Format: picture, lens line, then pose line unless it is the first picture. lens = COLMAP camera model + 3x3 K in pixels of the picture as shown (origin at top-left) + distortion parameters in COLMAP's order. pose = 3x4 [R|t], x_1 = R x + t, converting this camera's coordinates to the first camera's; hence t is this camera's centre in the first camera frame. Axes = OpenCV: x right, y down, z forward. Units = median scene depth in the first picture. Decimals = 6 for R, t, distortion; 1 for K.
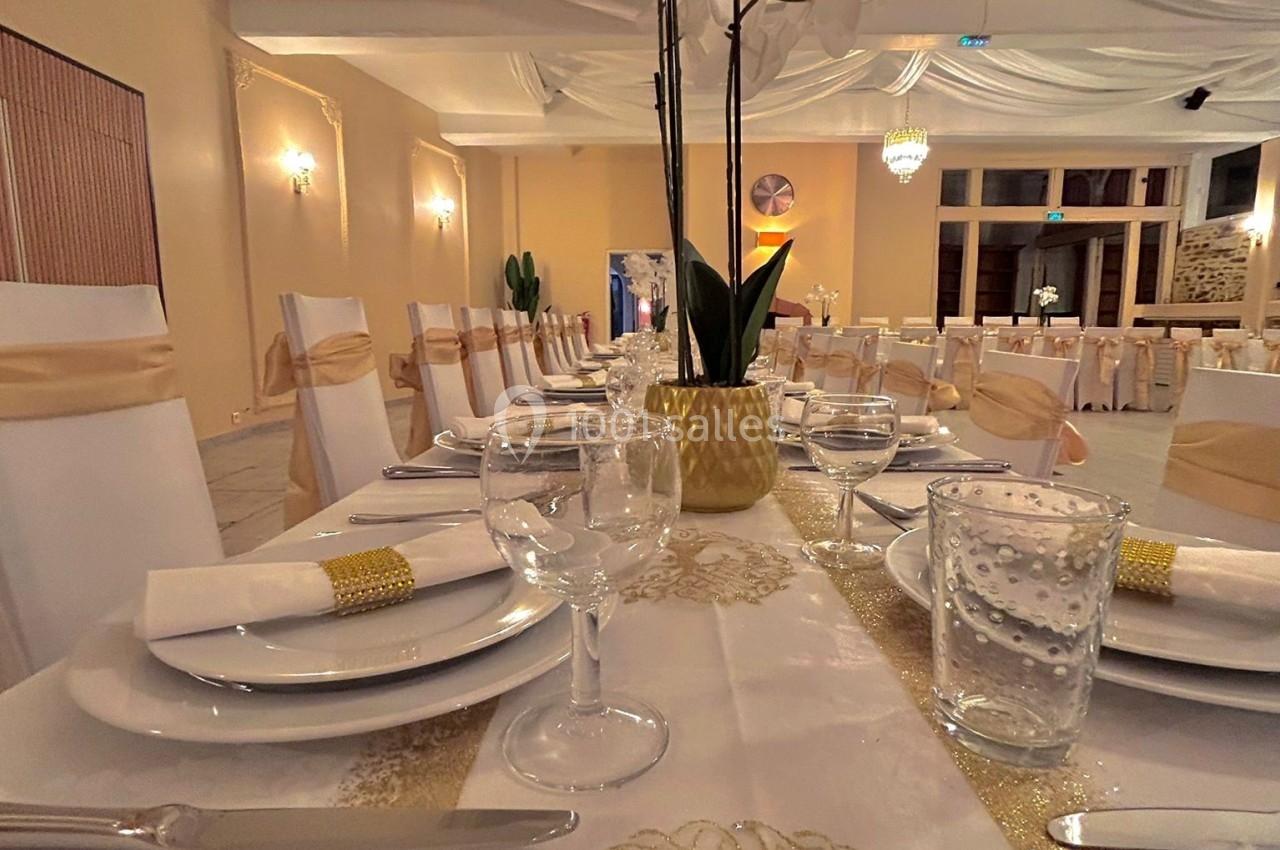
lens RADIAL K [[698.8, 0, 639.3], [0, 698.8, 419.0], [0, 0, 1]] dist [0.002402, 0.000991]
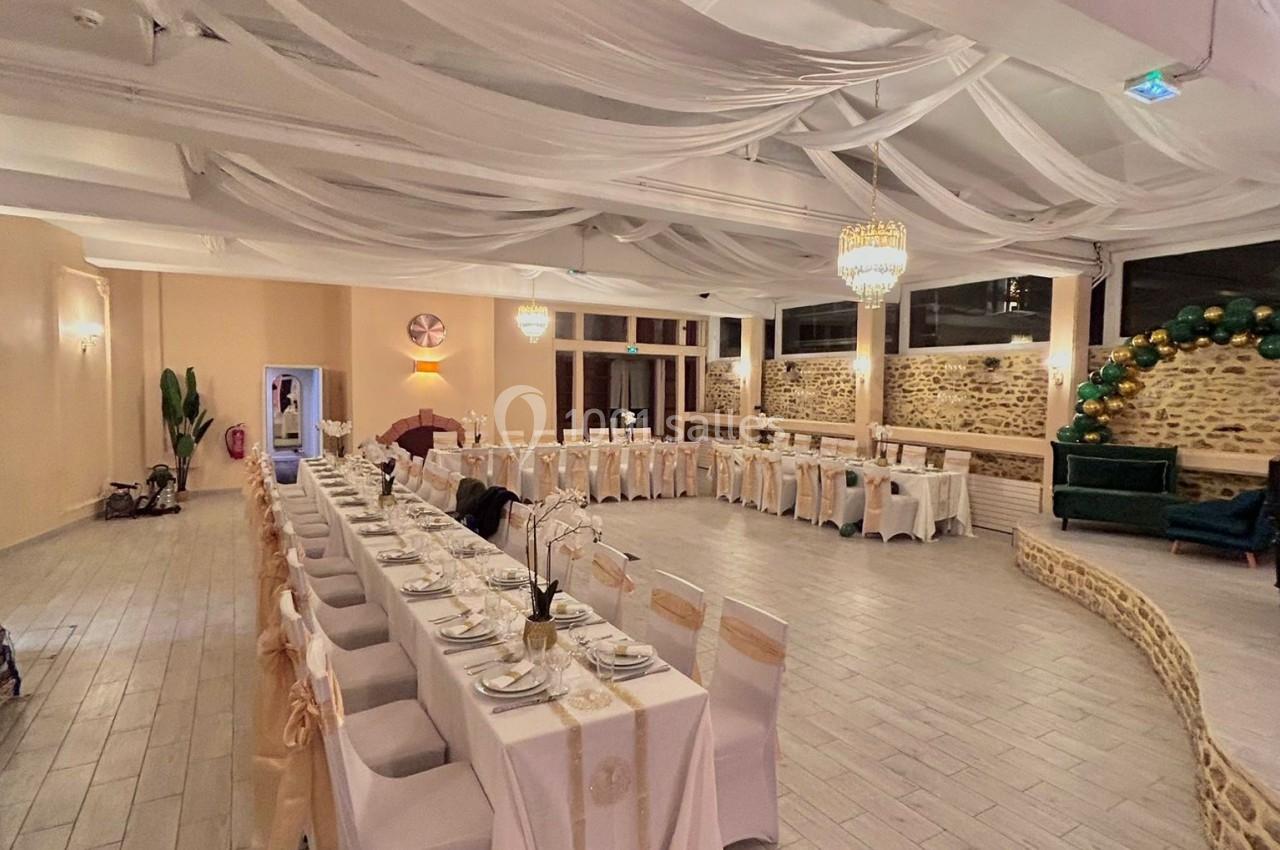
lens RADIAL K [[698.8, 0, 644.8], [0, 698.8, 423.2], [0, 0, 1]] dist [0.002402, 0.000991]
pose [[0.859960, -0.014010, 0.510169, -0.101779], [0.054472, 0.996433, -0.064456, -0.062445], [-0.507446, 0.083220, 0.857655, -0.205854]]
